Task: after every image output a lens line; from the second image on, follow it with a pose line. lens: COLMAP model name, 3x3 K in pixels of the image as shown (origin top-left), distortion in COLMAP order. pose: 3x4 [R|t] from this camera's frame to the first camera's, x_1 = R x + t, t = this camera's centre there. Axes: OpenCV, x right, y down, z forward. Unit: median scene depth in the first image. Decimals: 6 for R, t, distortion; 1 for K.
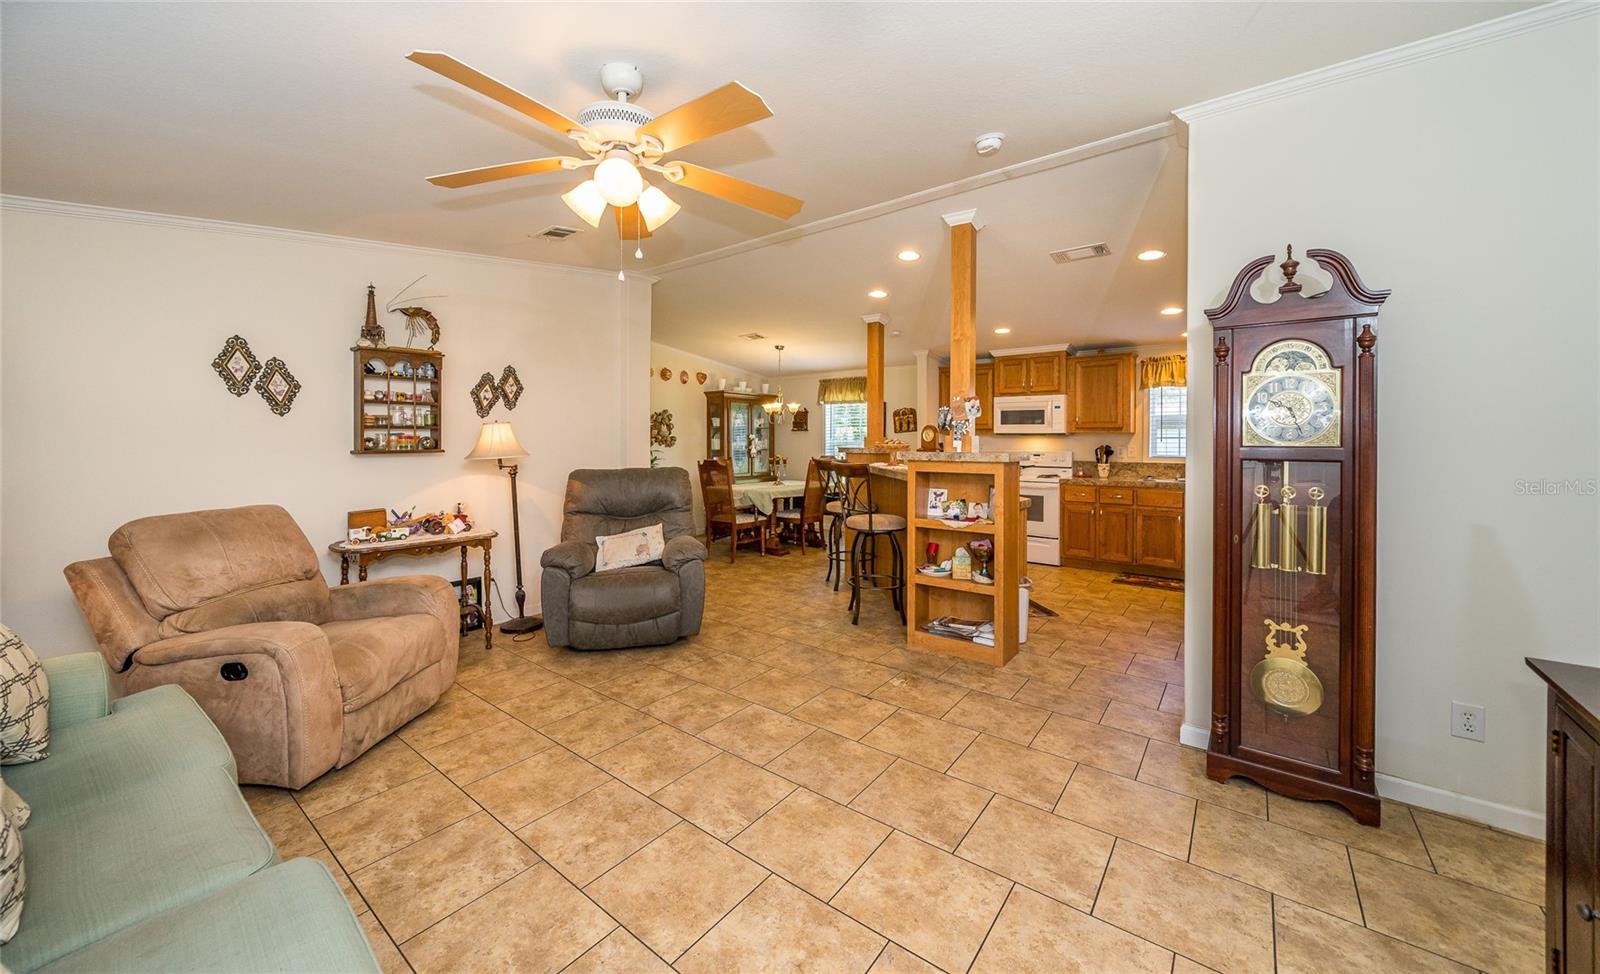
lens RADIAL K [[603.2, 0, 793.0], [0, 603.2, 440.2], [0, 0, 1]] dist [-0.006589, -0.000025]
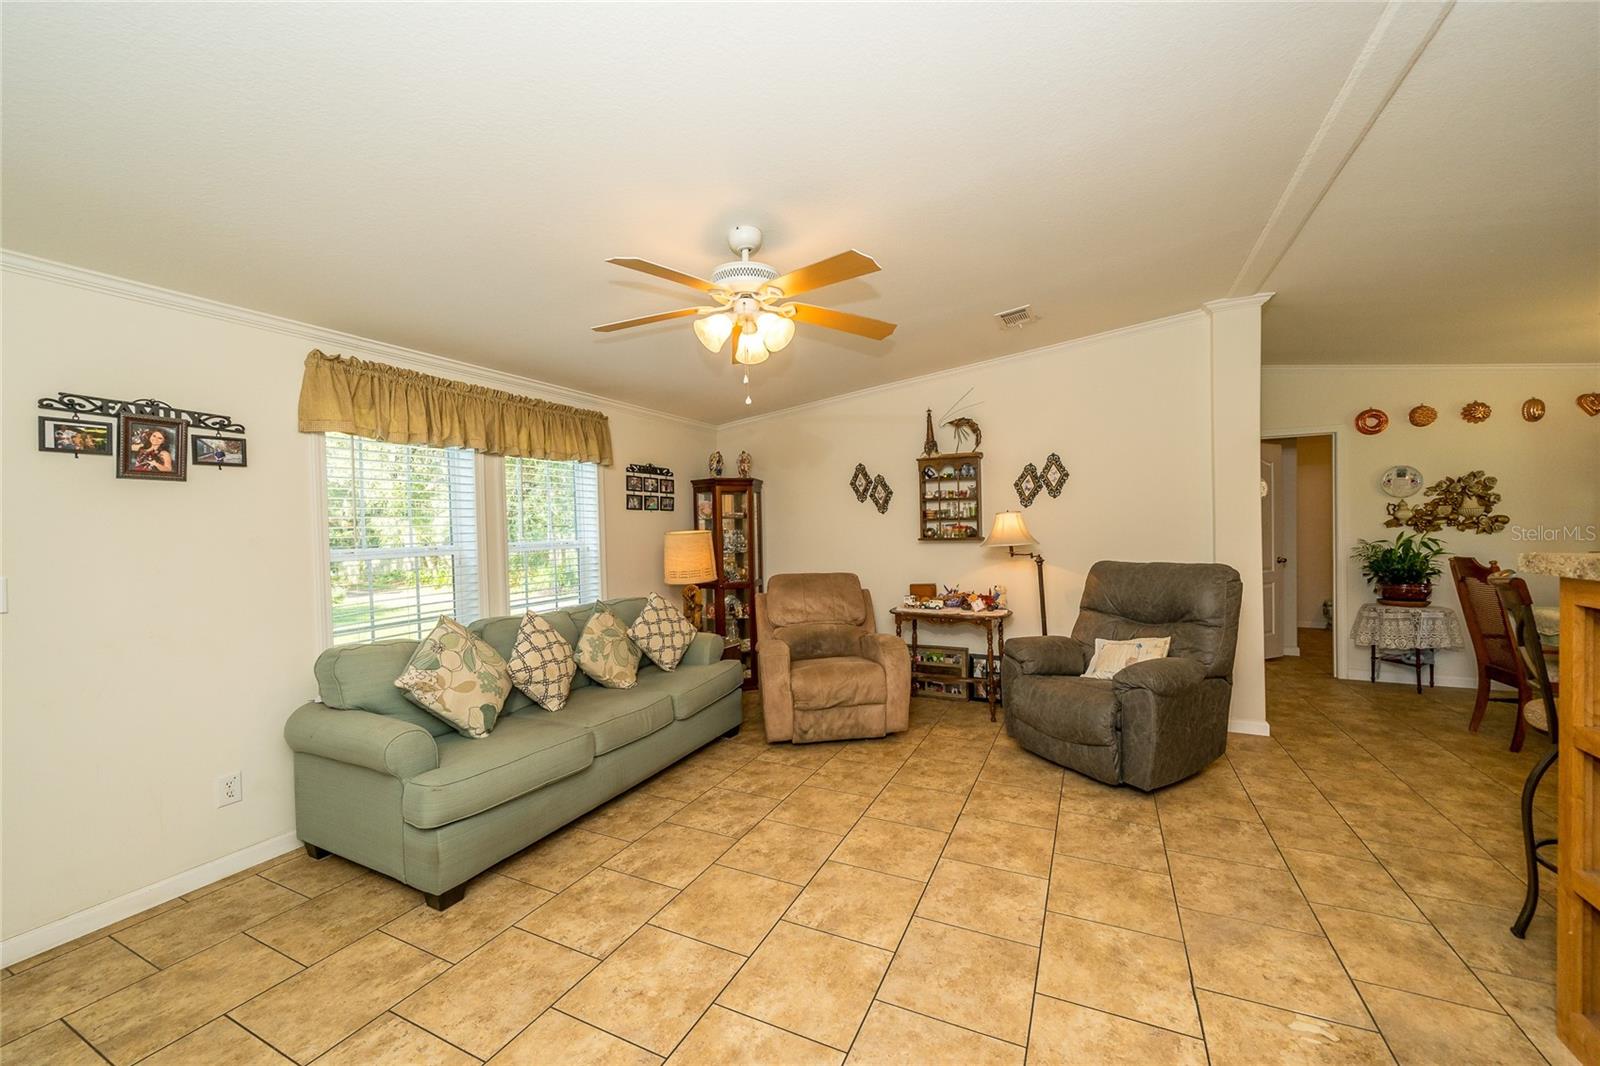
lens RADIAL K [[604.9, 0, 795.2], [0, 604.9, 534.0], [0, 0, 1]] dist [-0.000184, -0.000134]
pose [[0.204554, 0.007288, -0.978828, 0.498736], [0.013788, 0.999852, 0.010326, -0.008338], [0.978758, -0.015609, 0.204423, 0.440175]]
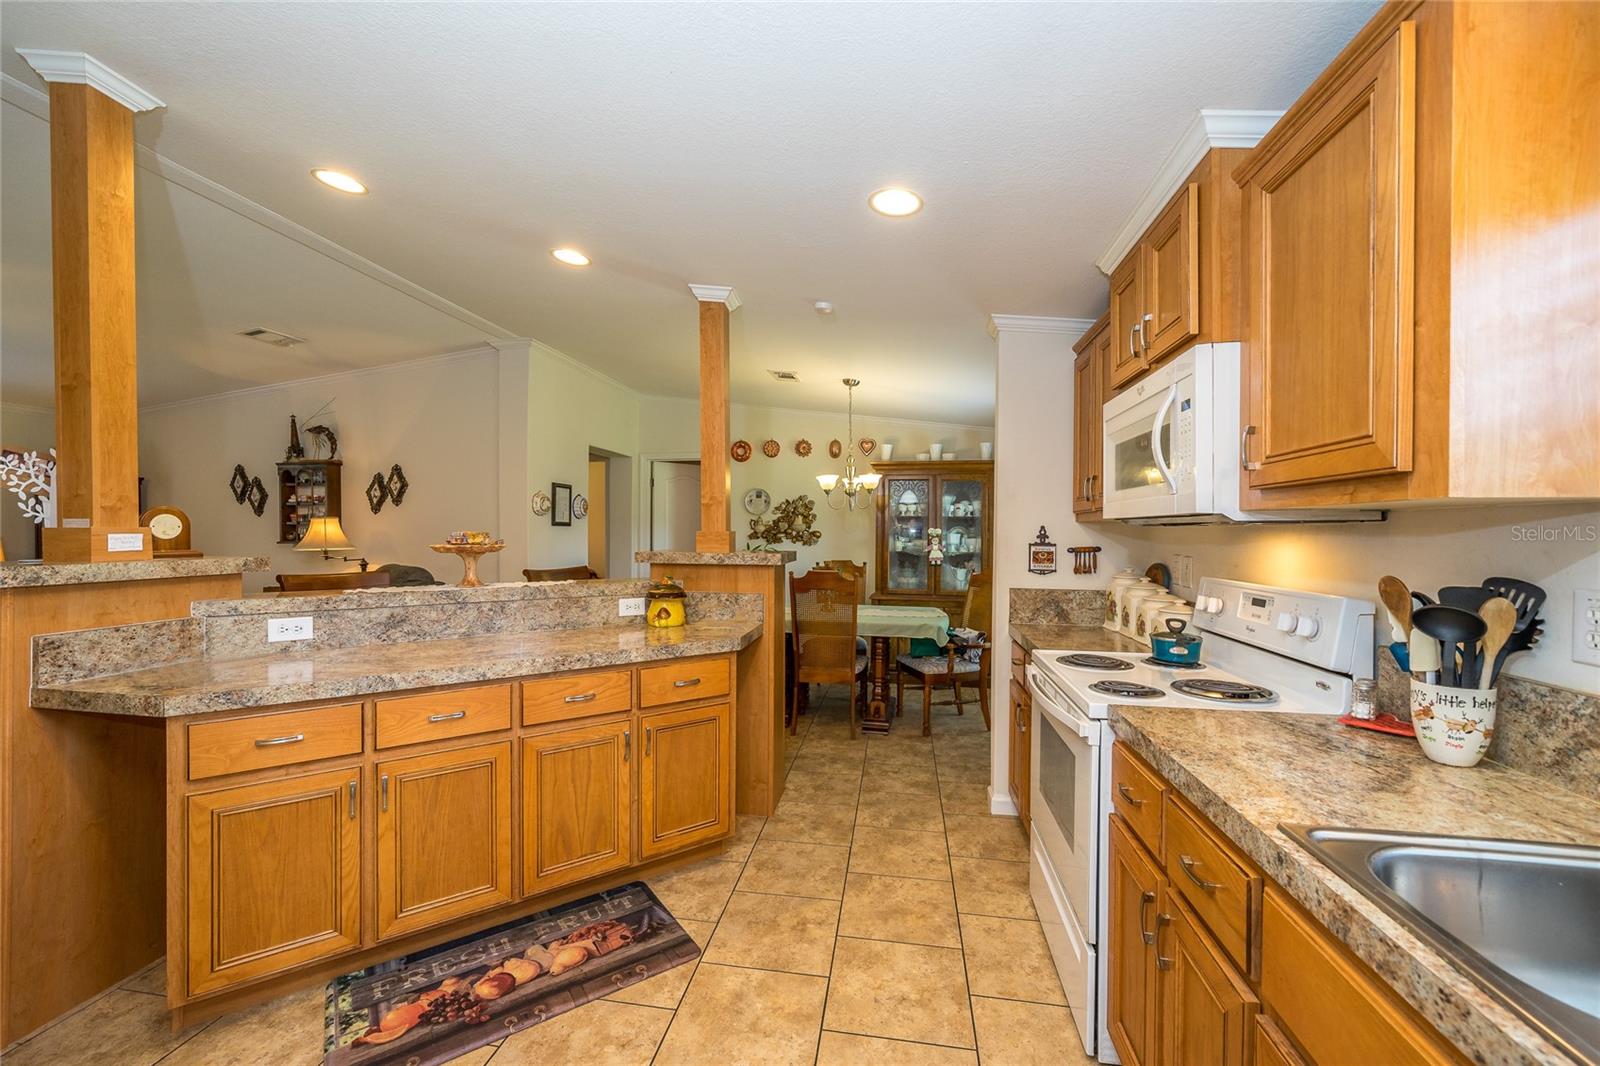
lens RADIAL K [[642.0, 0, 797.9], [0, 642.0, 537.1], [0, 0, 1]] dist [-0.006966, -0.000701]
pose [[0.470707, 0.006601, -0.882265, 1.019258], [-0.006443, 0.999971, 0.004044, -0.004799], [0.882266, 0.003781, 0.470736, 1.286679]]
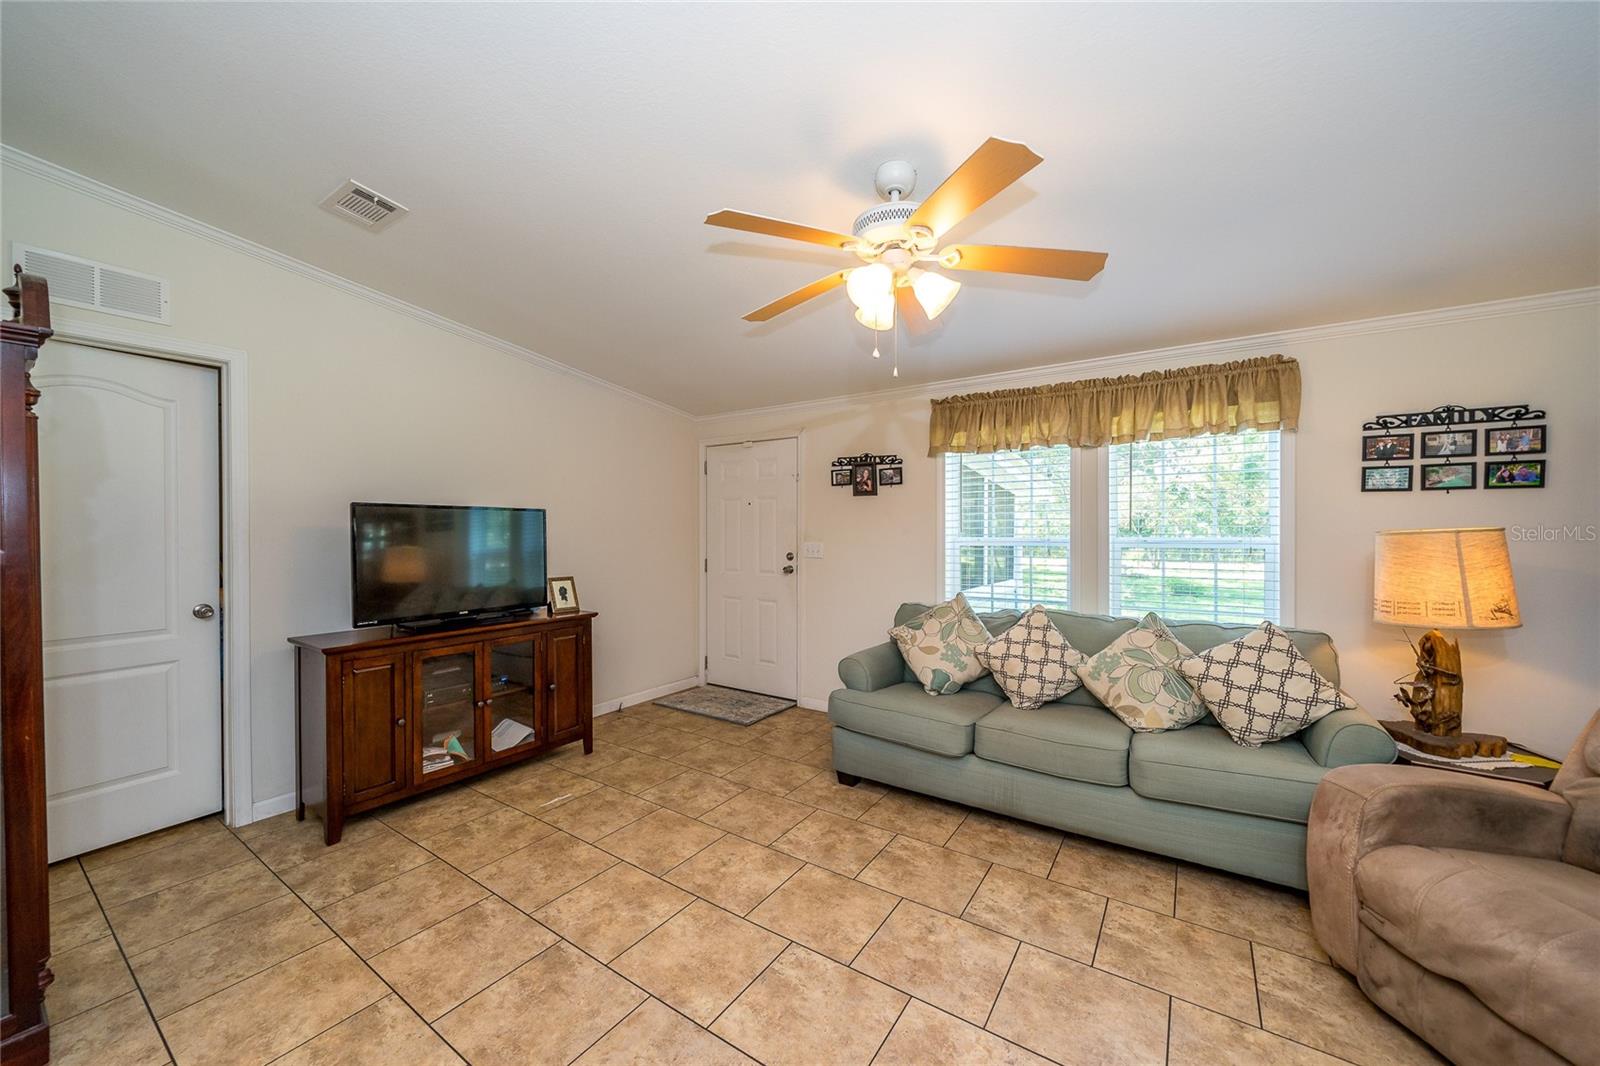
lens RADIAL K [[583.2, 0, 794.7], [0, 583.2, 540.3], [0, 0, 1]] dist [-0.023311, 0.000139]
pose [[-0.997320, -0.006357, -0.072891, -0.022938], [-0.007053, 0.999932, 0.009298, 0.009393], [0.072827, 0.009787, -0.997297, 1.030653]]
